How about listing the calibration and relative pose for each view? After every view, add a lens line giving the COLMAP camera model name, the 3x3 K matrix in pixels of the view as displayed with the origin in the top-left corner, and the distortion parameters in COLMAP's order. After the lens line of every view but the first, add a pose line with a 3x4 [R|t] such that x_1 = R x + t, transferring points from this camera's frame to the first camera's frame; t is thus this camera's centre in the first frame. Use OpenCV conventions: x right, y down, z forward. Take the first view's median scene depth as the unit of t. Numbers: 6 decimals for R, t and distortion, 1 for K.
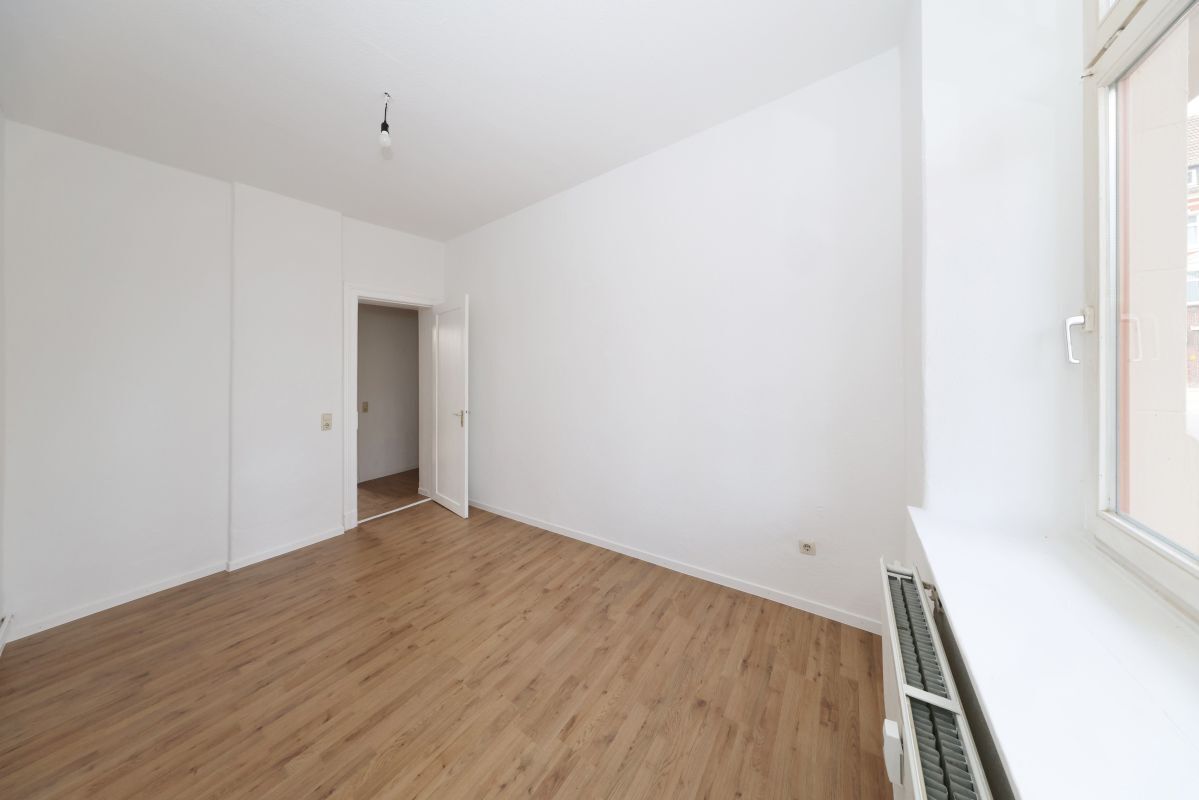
lens RADIAL K [[356.6, 0, 597.1], [0, 356.6, 365.1], [0, 0, 1]] dist [-0.000531, -0.000013]
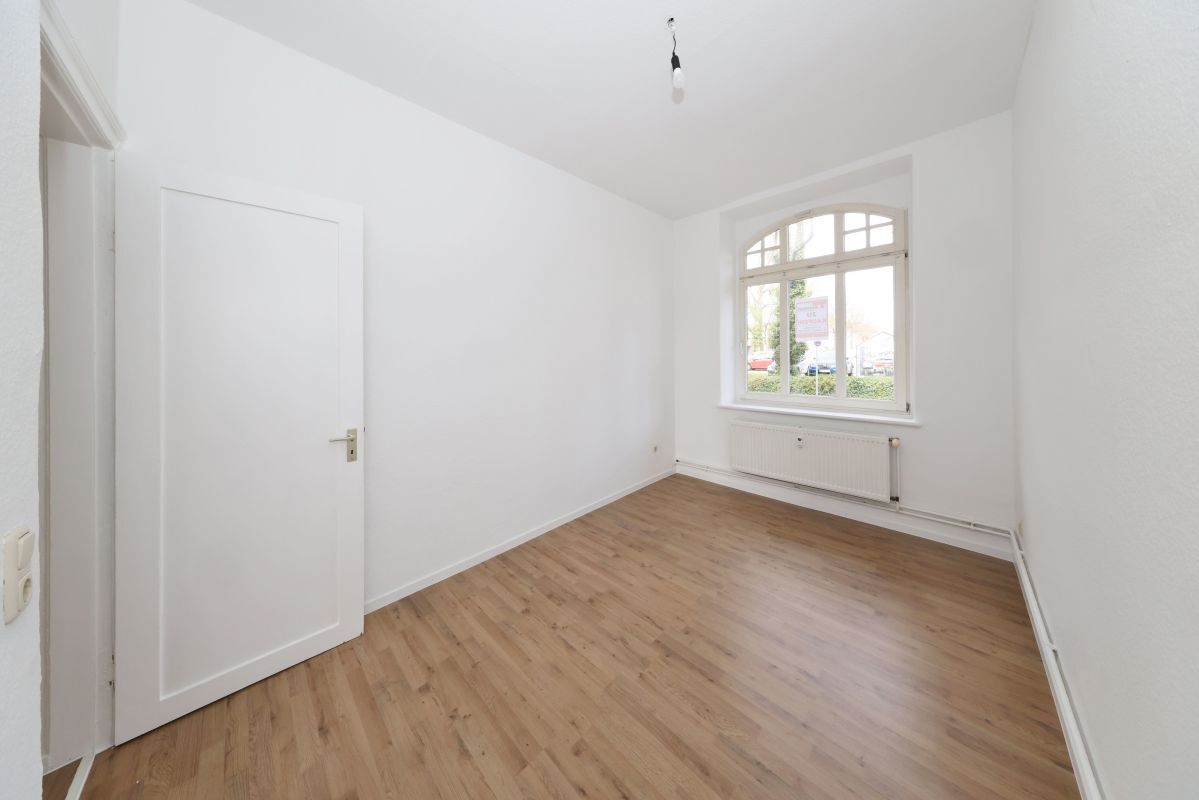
lens RADIAL K [[356.6, 0, 597.1], [0, 356.6, 365.1], [0, 0, 1]] dist [-0.000531, -0.000013]
pose [[0.166327, -0.002742, 0.986067, -1.358405], [0.004824, 0.999986, 0.001967, 0.039810], [-0.986059, 0.004430, 0.166338, 0.951186]]
